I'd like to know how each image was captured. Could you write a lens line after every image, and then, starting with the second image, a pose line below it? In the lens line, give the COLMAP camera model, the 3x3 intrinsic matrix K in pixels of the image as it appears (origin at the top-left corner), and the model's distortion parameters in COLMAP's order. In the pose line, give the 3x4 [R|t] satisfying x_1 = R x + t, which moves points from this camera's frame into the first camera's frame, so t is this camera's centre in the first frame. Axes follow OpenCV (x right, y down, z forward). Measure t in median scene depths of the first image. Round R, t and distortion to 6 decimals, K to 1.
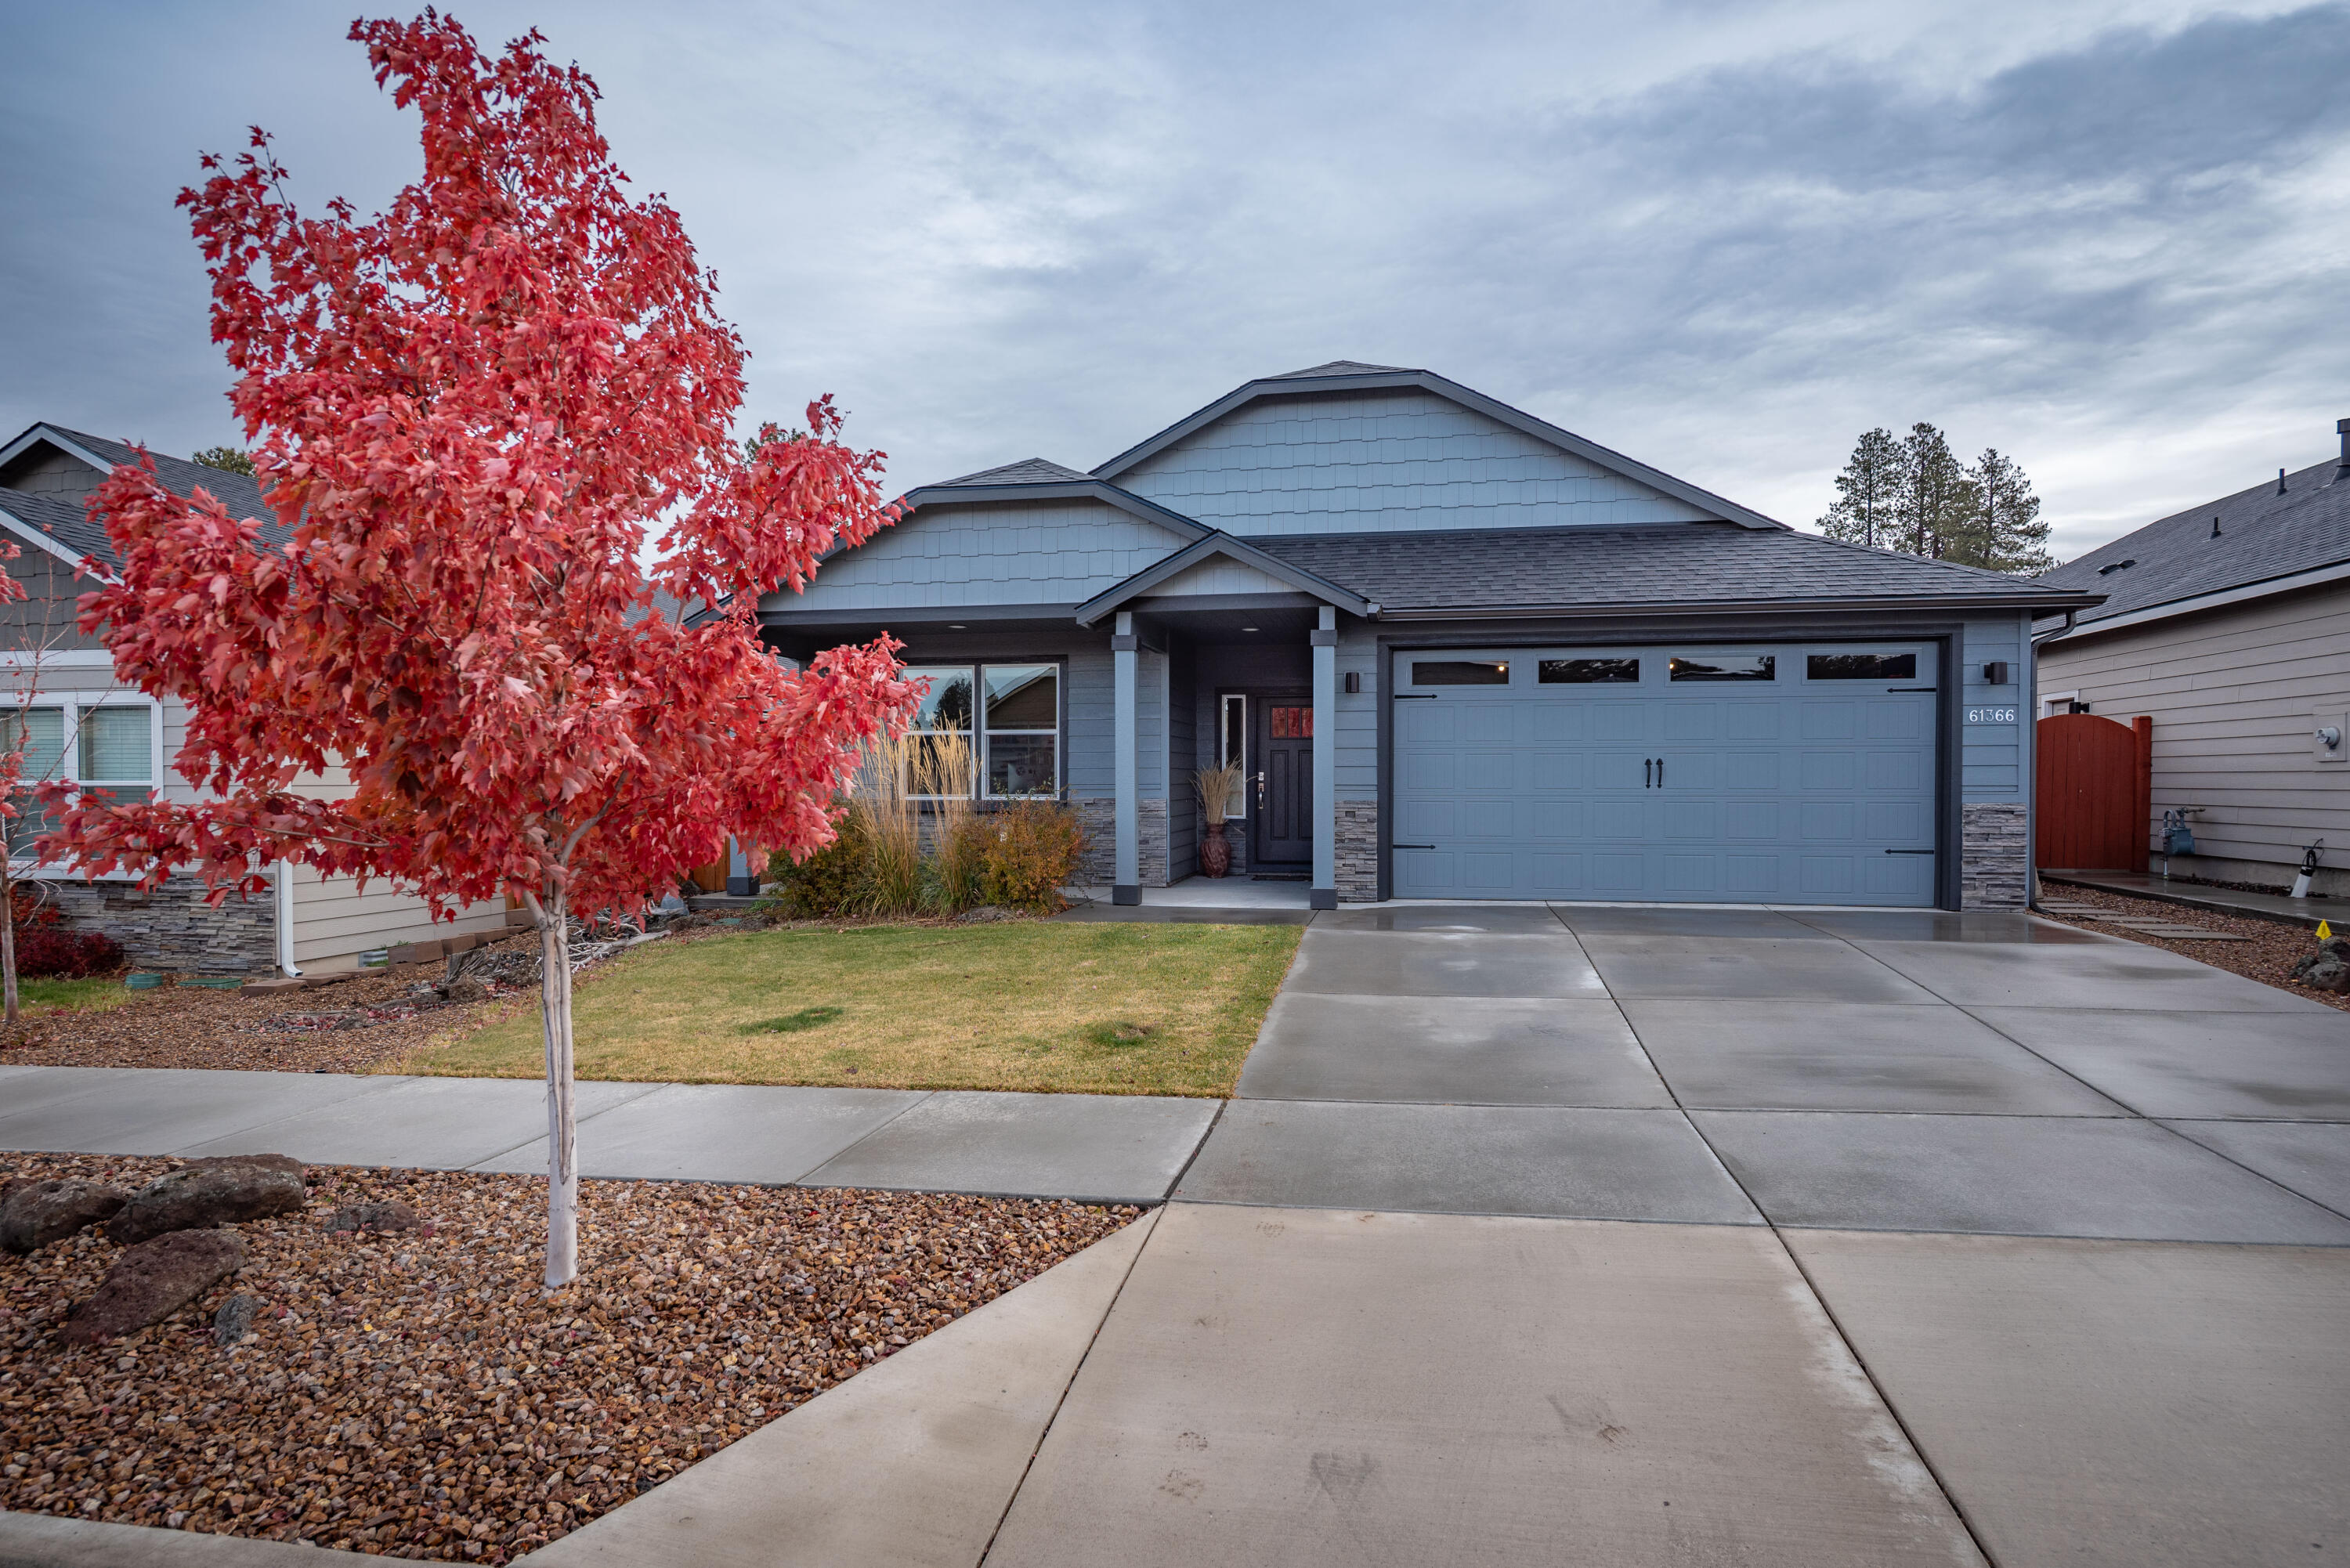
lens RADIAL K [[1280.3, 0, 1177.9], [0, 1280.3, 784.2], [0, 0, 1]] dist [0.002732, -0.001321]
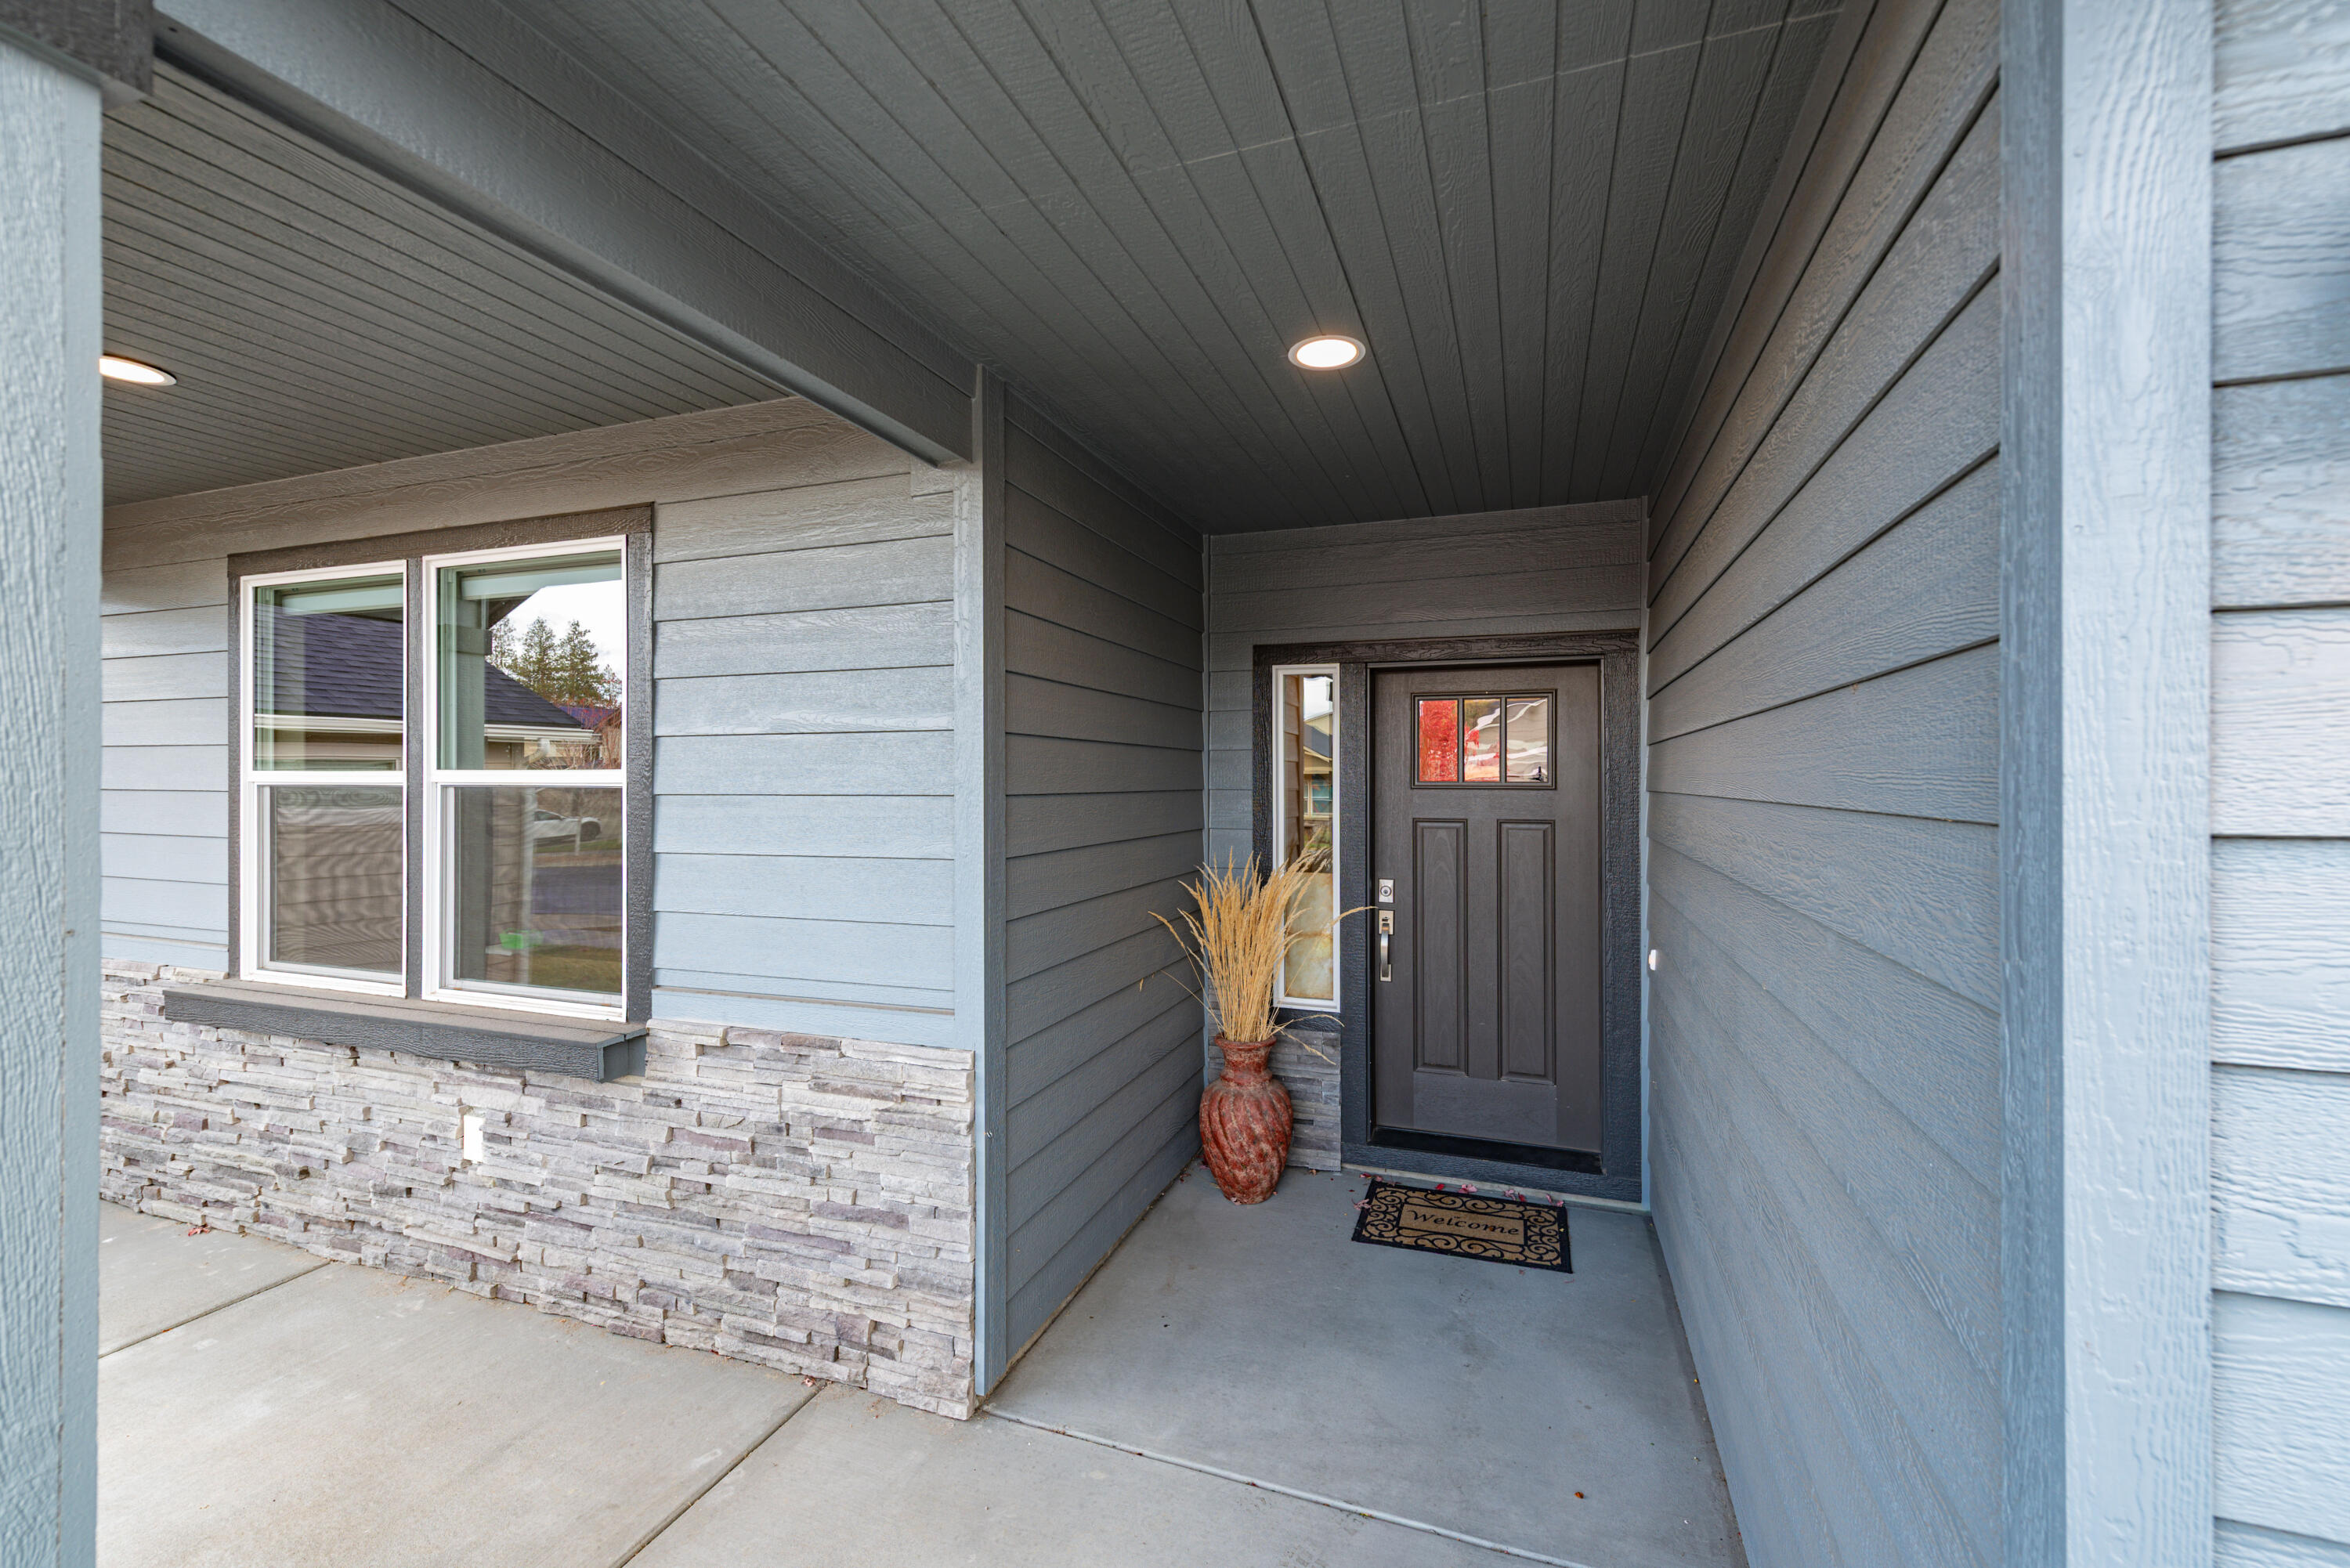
lens RADIAL K [[929.8, 0, 1175.6], [0, 929.8, 782.7], [0, 0, 1]] dist [0.009584, -0.000164]
pose [[0.981275, 0.003498, -0.192579, 0.057952], [-0.004020, 0.999989, -0.002323, -0.036129], [0.192569, 0.003054, 0.981279, 0.743531]]
